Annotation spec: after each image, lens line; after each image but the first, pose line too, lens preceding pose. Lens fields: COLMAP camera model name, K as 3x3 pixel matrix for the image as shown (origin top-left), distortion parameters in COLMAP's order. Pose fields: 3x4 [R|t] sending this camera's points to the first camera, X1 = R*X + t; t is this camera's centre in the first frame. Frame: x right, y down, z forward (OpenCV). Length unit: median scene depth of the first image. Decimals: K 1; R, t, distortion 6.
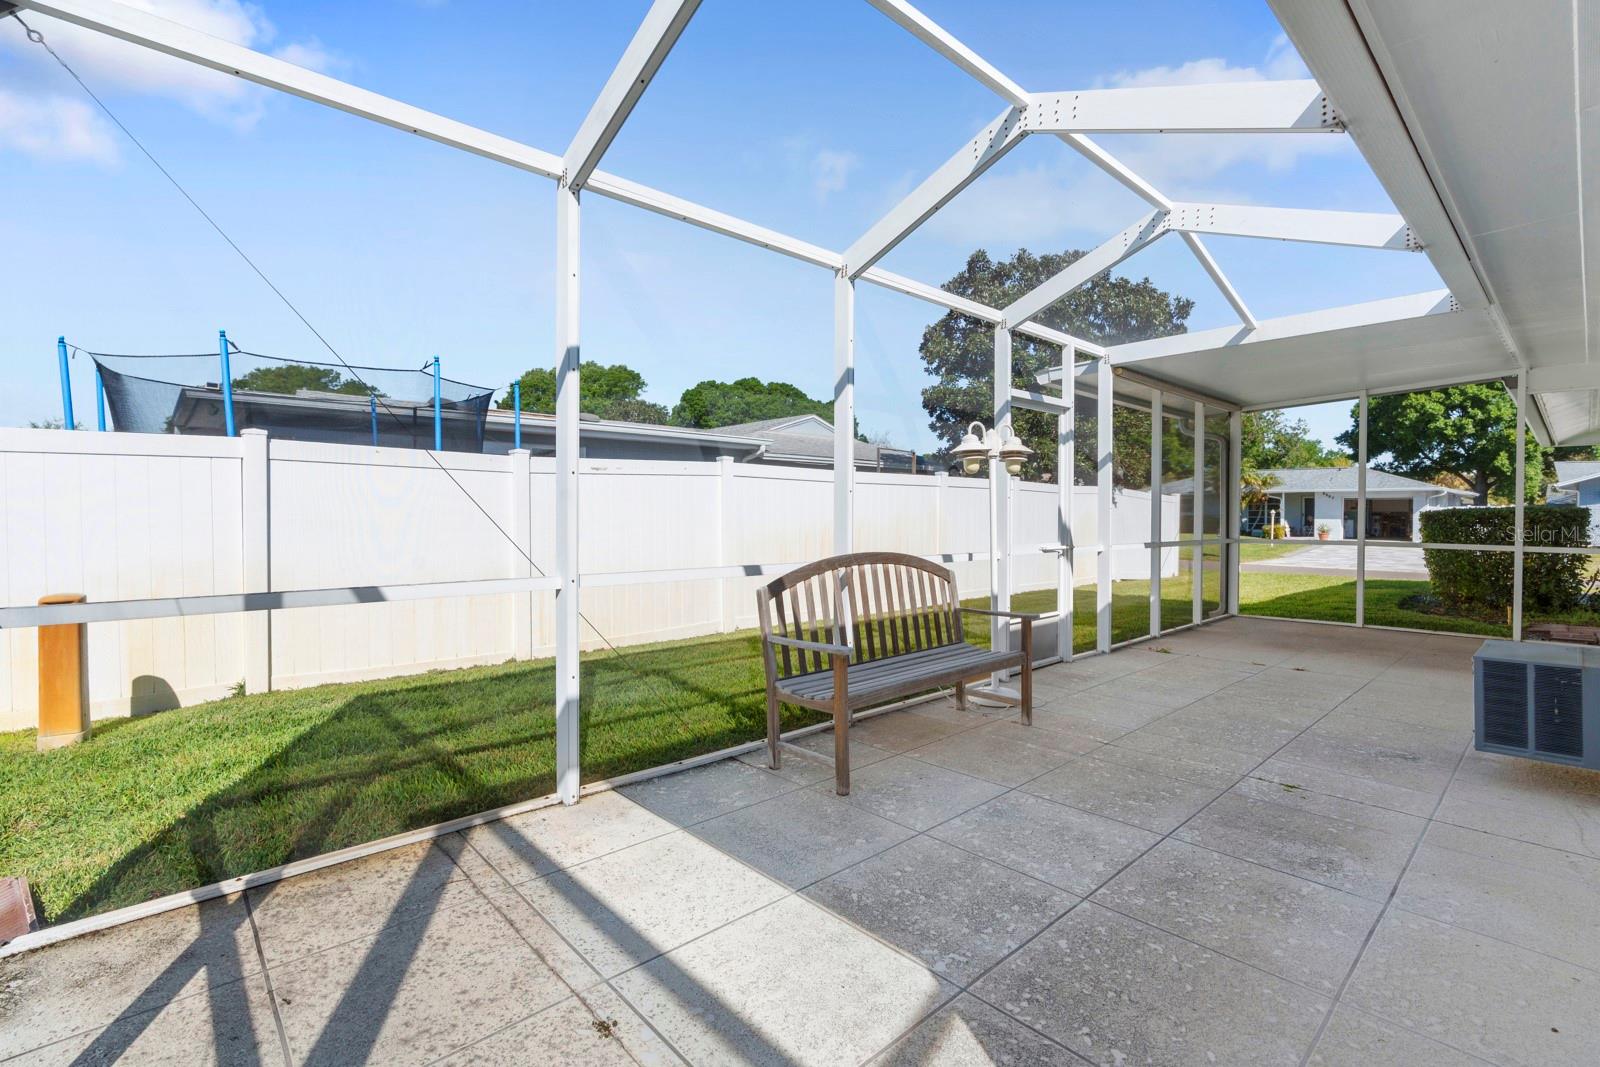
lens RADIAL K [[729.0, 0, 802.3], [0, 729.0, 528.1], [0, 0, 1]] dist [-0.005447, -0.002202]
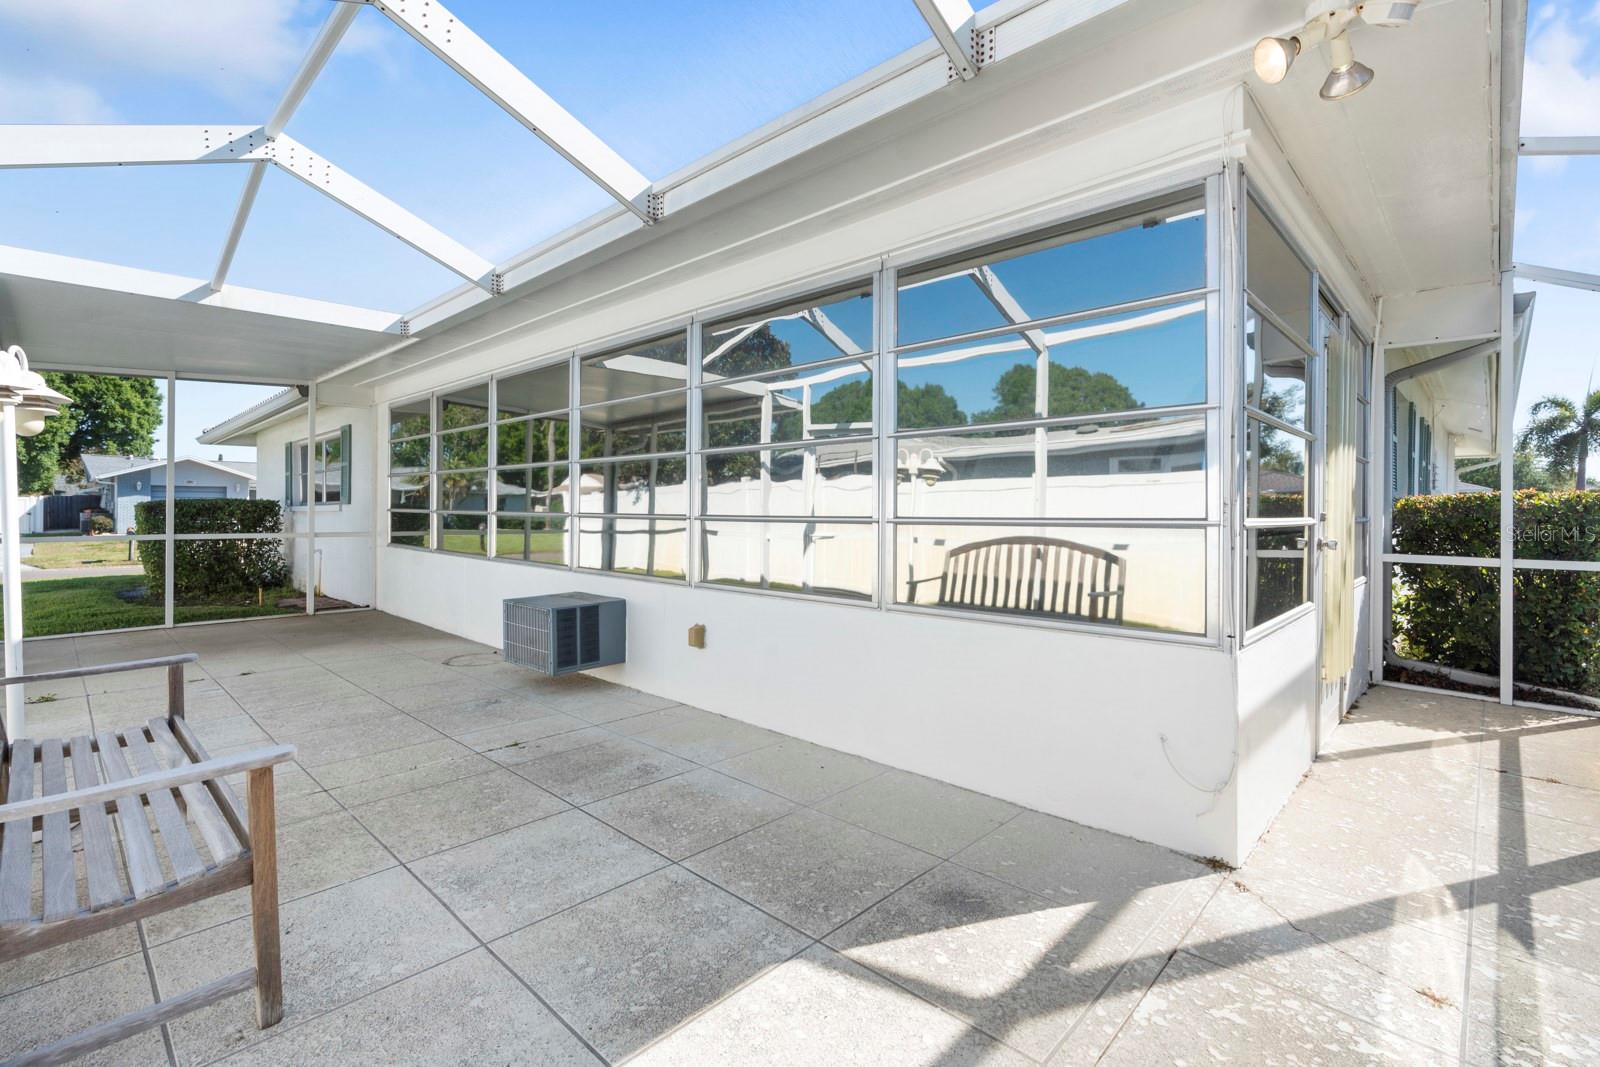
lens RADIAL K [[729.0, 0, 801.9], [0, 729.0, 520.4], [0, 0, 1]] dist [-0.005447, -0.002202]
pose [[-0.070327, -0.017837, 0.997364, -0.626536], [0.015499, 0.999700, 0.018972, -0.013933], [-0.997404, 0.016792, -0.070029, 0.795723]]
